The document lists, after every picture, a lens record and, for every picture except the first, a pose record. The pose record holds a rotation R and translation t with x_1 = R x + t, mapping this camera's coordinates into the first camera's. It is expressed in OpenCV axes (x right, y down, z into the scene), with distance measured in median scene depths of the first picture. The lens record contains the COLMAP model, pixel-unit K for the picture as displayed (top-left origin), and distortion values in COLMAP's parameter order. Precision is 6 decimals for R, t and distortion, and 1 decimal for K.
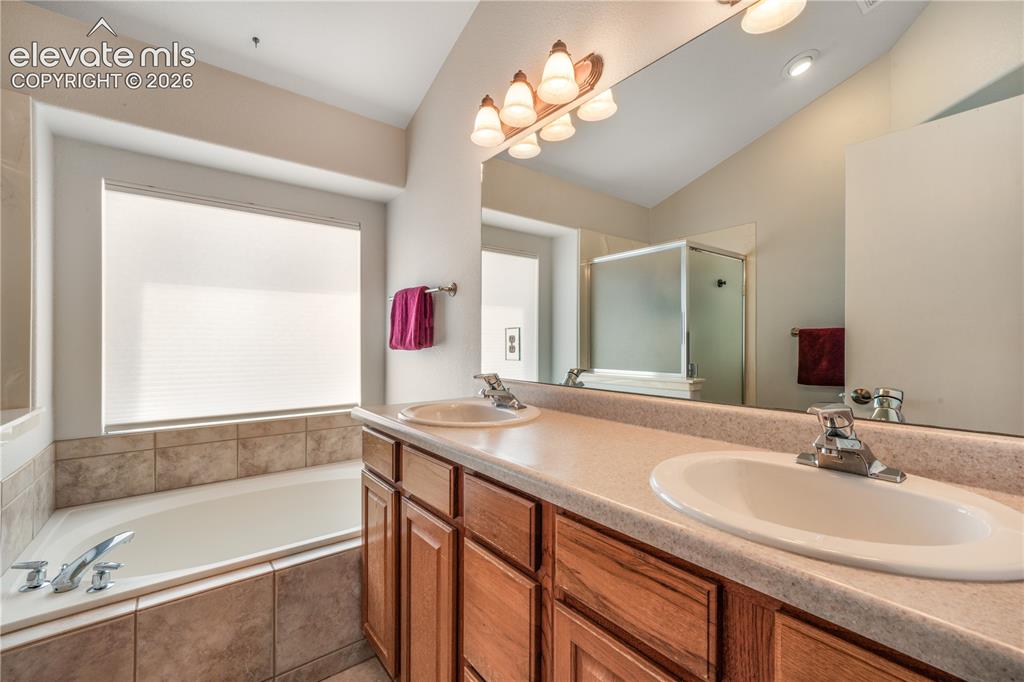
lens RADIAL K [[440.2, 0, 506.7], [0, 440.2, 343.5], [0, 0, 1]] dist [0.001723, 0.000214]
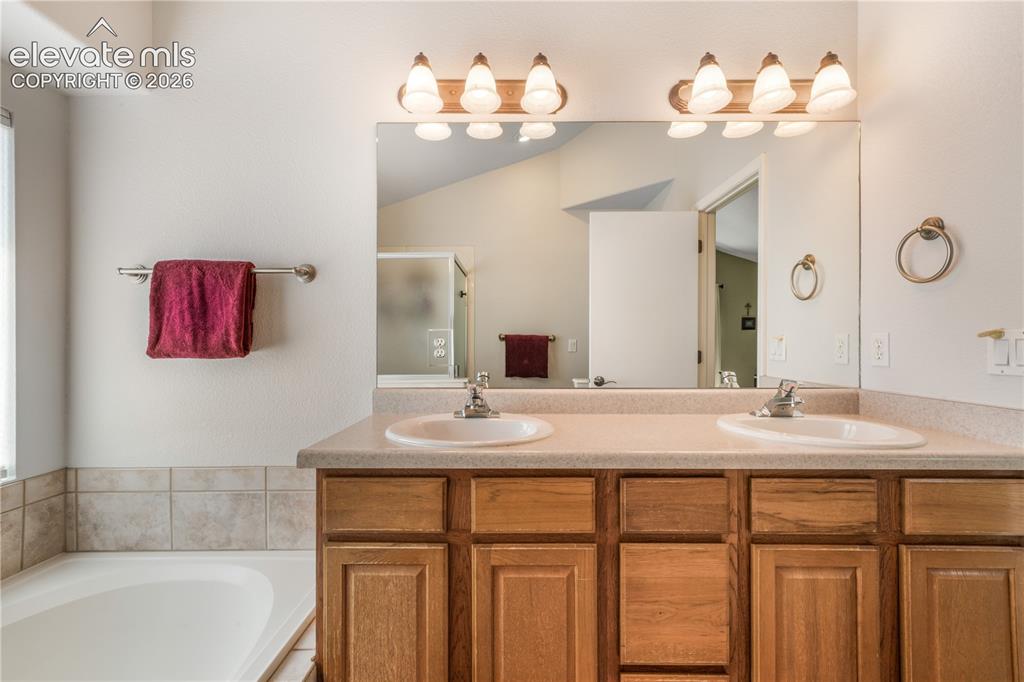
lens RADIAL K [[440.2, 0, 508.6], [0, 440.2, 341.8], [0, 0, 1]] dist [0.001723, 0.000214]
pose [[0.600065, 0.005722, 0.799931, -0.964466], [0.000760, 0.999970, -0.007723, -0.005454], [-0.799951, 0.005242, 0.600043, 0.560865]]
